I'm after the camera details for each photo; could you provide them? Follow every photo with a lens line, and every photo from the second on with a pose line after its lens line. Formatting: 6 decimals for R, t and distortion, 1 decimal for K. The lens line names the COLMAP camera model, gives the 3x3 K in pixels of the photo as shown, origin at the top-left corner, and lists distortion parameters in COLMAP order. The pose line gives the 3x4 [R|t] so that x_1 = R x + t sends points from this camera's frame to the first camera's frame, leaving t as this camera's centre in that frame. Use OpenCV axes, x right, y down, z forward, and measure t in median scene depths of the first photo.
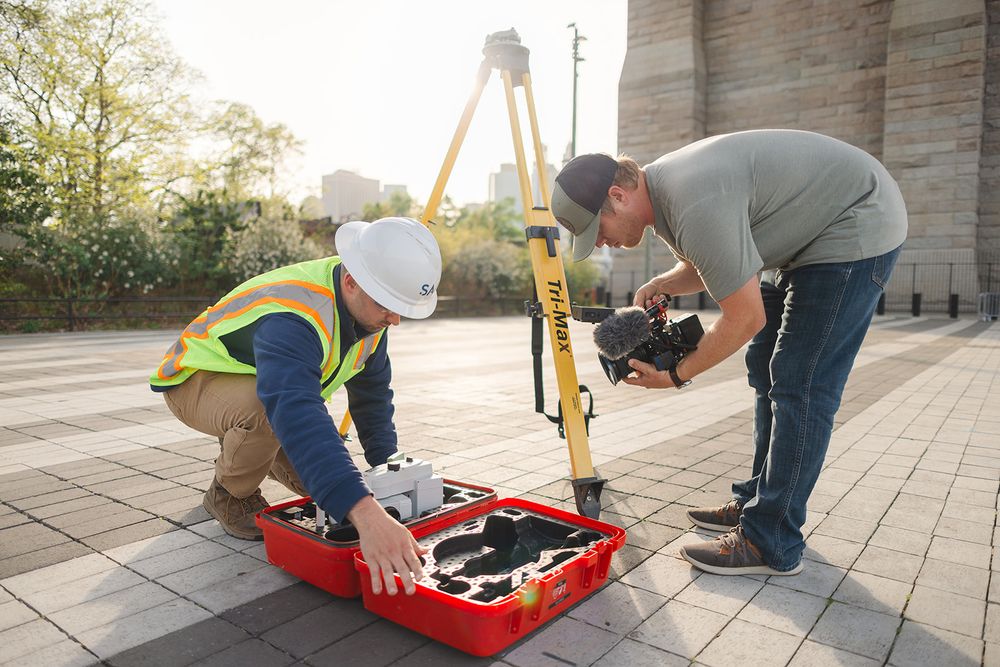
lens RADIAL K [[702.9, 0, 500.0], [0, 702.9, 333.5], [0, 0, 1]] dist [0.001501, 0.000289]
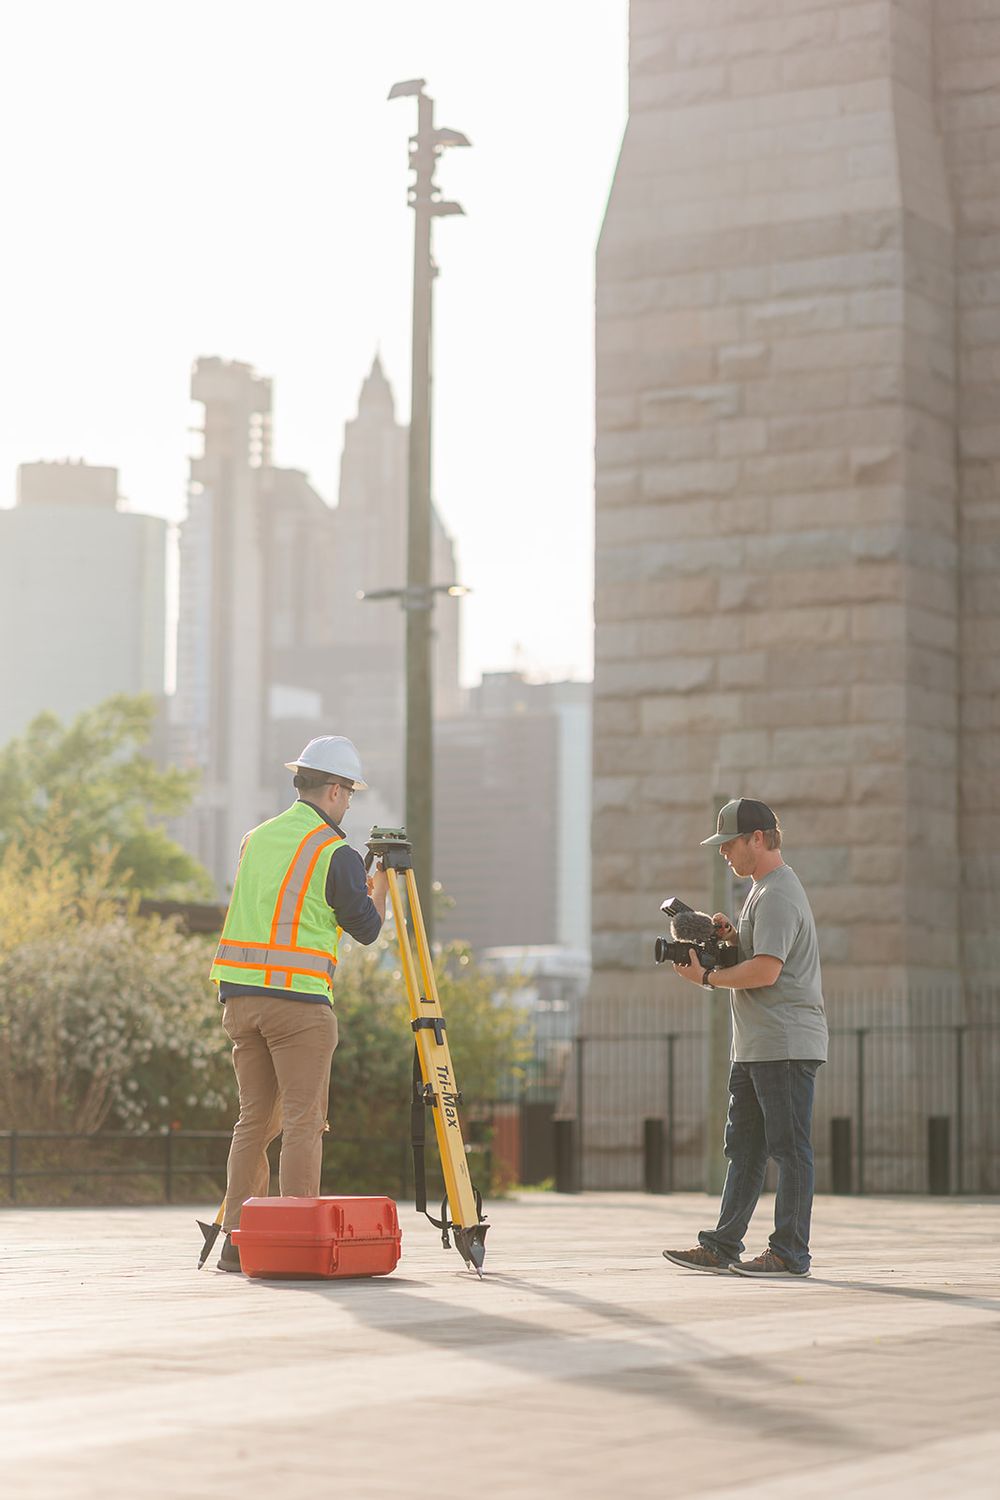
lens RADIAL K [[3670.9, 0, 500.0], [0, 3670.9, 750.0], [0, 0, 1]] dist [0.039077, 0.235248]
pose [[0.991645, 0.012373, 0.128400, -0.024540], [0.008680, 0.986733, -0.162121, 0.015728], [-0.128702, 0.161881, 0.978381, -0.201012]]
